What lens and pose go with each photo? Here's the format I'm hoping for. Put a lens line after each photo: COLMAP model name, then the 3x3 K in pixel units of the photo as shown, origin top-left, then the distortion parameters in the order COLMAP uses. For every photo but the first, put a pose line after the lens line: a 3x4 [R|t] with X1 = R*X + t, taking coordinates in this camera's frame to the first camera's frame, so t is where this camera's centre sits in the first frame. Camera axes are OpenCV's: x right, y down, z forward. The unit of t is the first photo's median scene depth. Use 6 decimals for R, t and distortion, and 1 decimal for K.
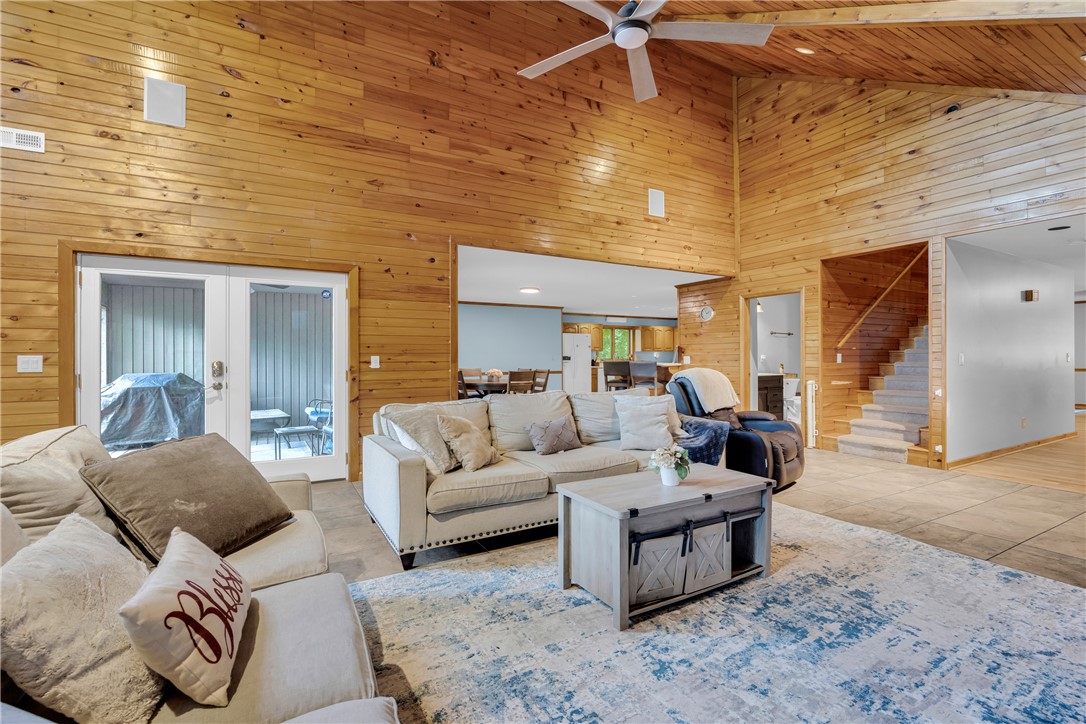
lens RADIAL K [[469.5, 0, 512.0], [0, 469.5, 355.2], [0, 0, 1]] dist [-0.000034, -0.000030]
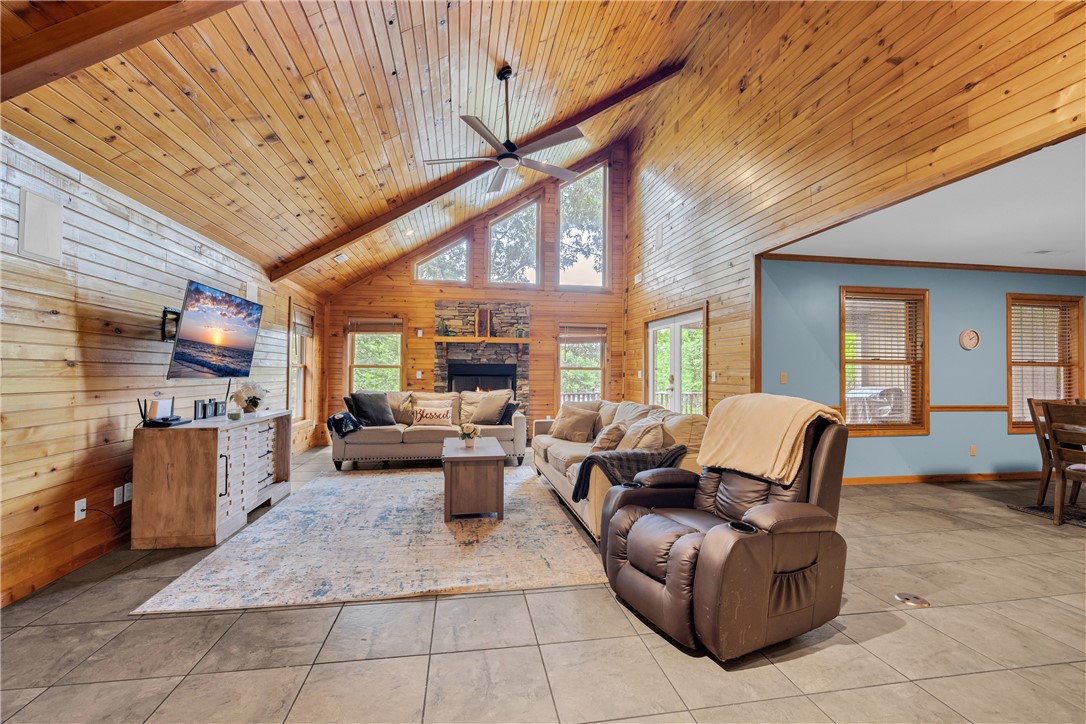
lens RADIAL K [[469.5, 0, 540.0], [0, 469.5, 364.0], [0, 0, 1]] dist [-0.000034, -0.000030]
pose [[-0.299641, -0.011521, -0.953983, 2.104944], [-0.002299, 0.999933, -0.011354, -0.005591], [0.954049, -0.001209, -0.299647, 1.950515]]
